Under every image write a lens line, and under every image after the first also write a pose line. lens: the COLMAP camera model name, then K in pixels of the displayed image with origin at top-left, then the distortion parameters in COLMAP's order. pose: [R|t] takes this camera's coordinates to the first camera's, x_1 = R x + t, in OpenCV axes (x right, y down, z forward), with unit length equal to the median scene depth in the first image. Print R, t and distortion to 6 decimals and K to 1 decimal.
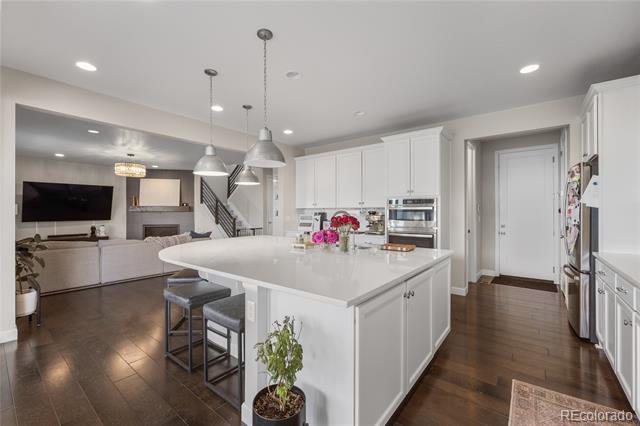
lens RADIAL K [[270.3, 0, 316.2], [0, 270.3, 210.7], [0, 0, 1]] dist [-0.000759, -0.000276]
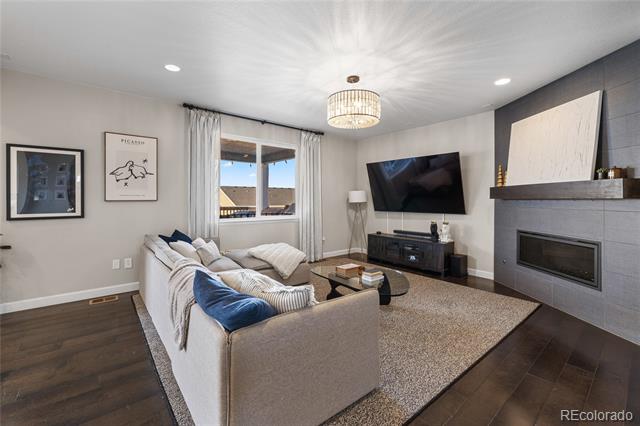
lens RADIAL K [[274.8, 0, 318.5], [0, 274.8, 200.5], [0, 0, 1]] dist [0.000288, -0.000024]
pose [[-0.210438, 0.008316, -0.977572, -0.174327], [0.004627, 0.999961, 0.007510, 0.001724], [0.977596, -0.002943, -0.210468, 0.914650]]
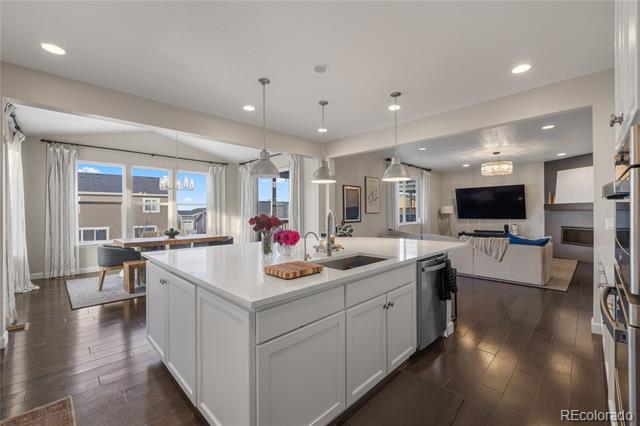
lens RADIAL K [[270.3, 0, 316.2], [0, 270.3, 210.7], [0, 0, 1]] dist [-0.000759, -0.000276]
pose [[-0.121007, -0.000969, -0.992651, 0.318350], [0.013667, 0.999903, -0.002642, -0.003137], [0.992558, -0.013886, -0.120982, 0.412665]]
